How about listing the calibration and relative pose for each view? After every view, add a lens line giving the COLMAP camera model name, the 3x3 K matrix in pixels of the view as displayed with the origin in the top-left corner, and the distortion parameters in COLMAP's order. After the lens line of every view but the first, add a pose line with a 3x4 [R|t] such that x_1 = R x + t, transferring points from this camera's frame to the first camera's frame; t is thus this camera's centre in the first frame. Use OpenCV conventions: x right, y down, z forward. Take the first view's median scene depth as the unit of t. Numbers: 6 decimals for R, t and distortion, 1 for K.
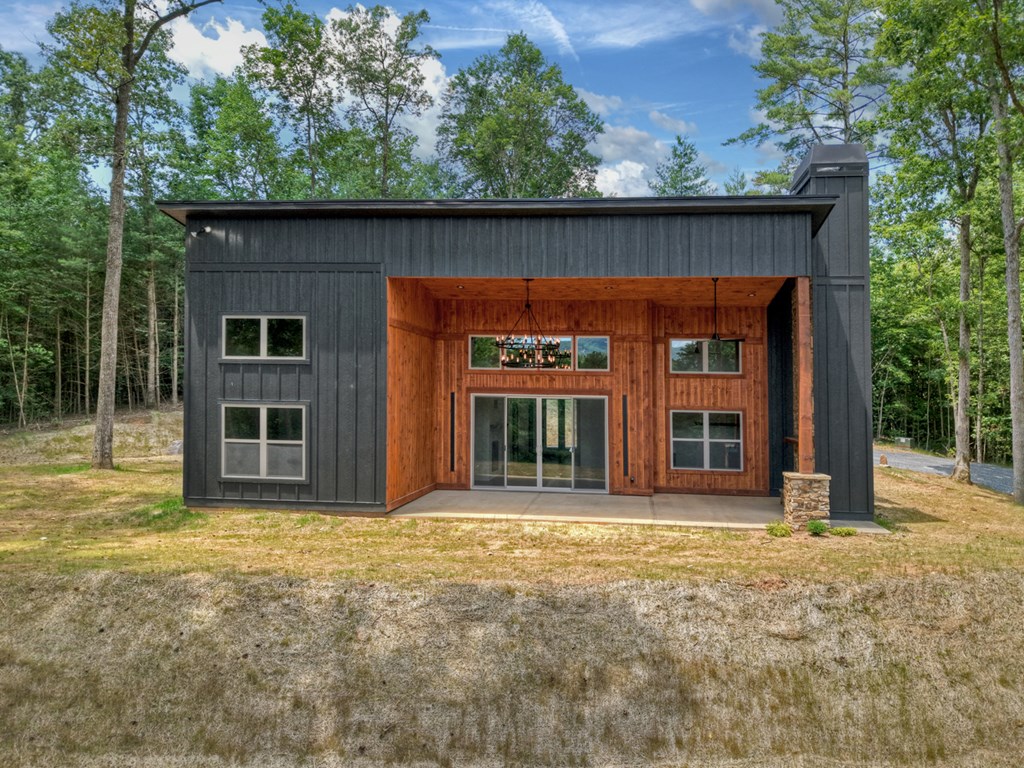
lens RADIAL K [[643.5, 0, 488.5], [0, 643.5, 388.7], [0, 0, 1]] dist [0.016794, -0.000637]
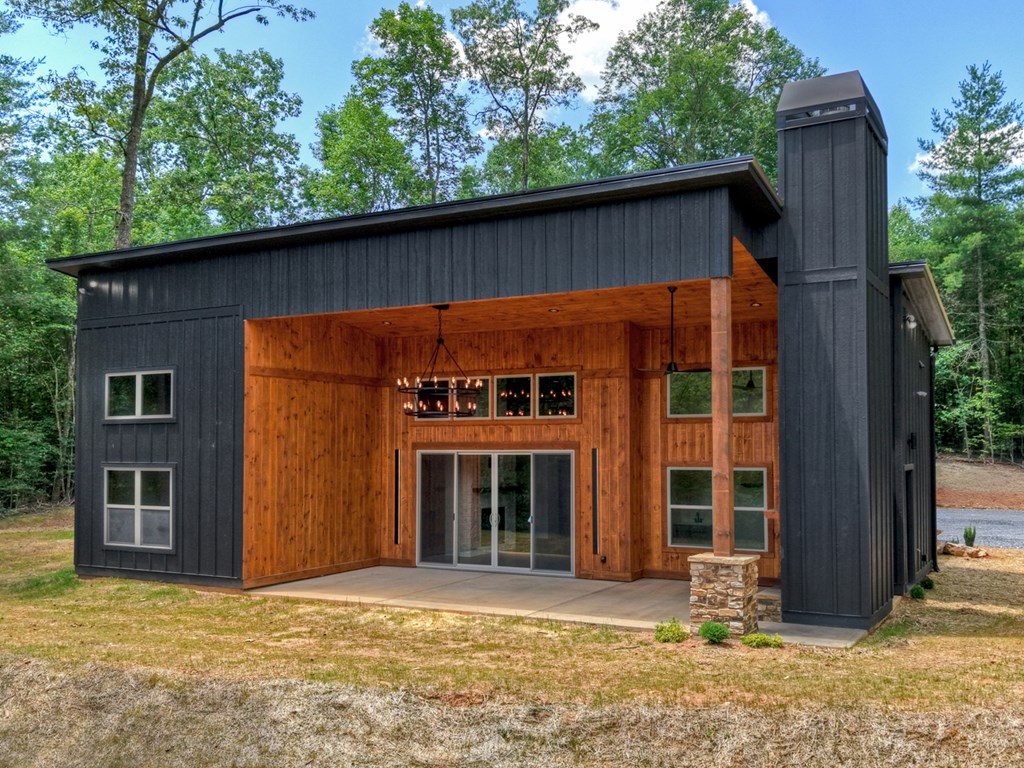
lens RADIAL K [[803.7, 0, 511.3], [0, 803.7, 440.1], [0, 0, 1]] dist [0.011132, 0.002423]
pose [[0.941840, -0.023360, -0.335248, 0.434629], [0.022764, 0.999725, -0.005708, 0.003274], [0.335289, -0.002255, 0.942113, 0.069701]]
